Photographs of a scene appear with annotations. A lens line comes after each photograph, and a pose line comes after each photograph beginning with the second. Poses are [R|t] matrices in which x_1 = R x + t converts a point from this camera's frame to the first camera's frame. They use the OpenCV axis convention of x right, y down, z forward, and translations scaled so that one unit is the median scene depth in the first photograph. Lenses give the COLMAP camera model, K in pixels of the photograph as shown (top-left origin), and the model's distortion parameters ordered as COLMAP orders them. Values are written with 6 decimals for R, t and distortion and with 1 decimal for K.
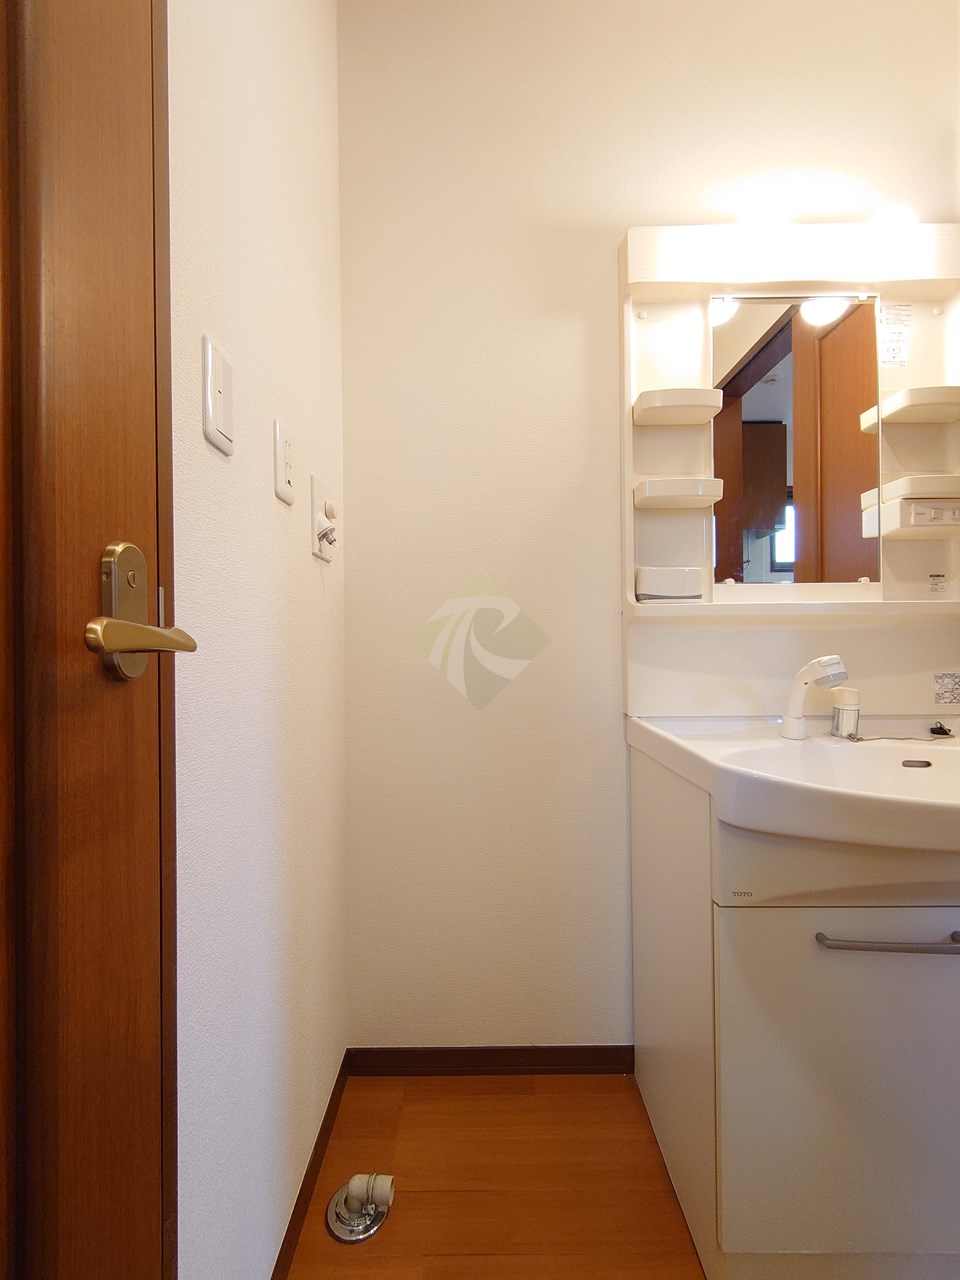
lens RADIAL K [[546.3, 0, 477.1], [0, 546.3, 642.8], [0, 0, 1]] dist [0.000143, -0.000645]
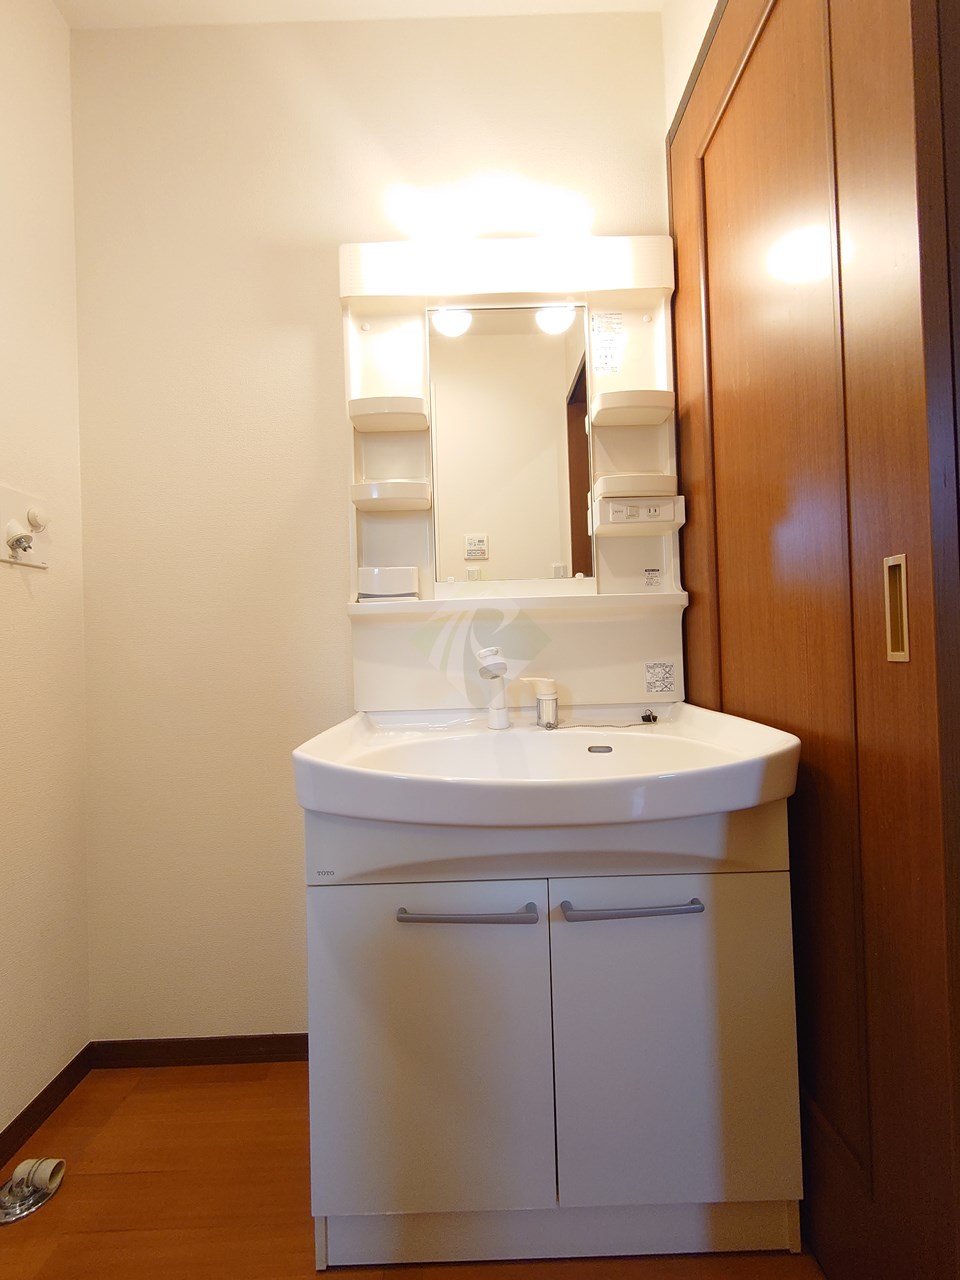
lens RADIAL K [[544.8, 0, 478.8], [0, 544.8, 644.2], [0, 0, 1]] dist [-0.000153, 0.000084]
pose [[0.999668, -0.021148, 0.014687, 0.511131], [0.021270, 0.999740, -0.008185, 0.021330], [-0.014510, 0.008494, 0.999859, -0.040571]]
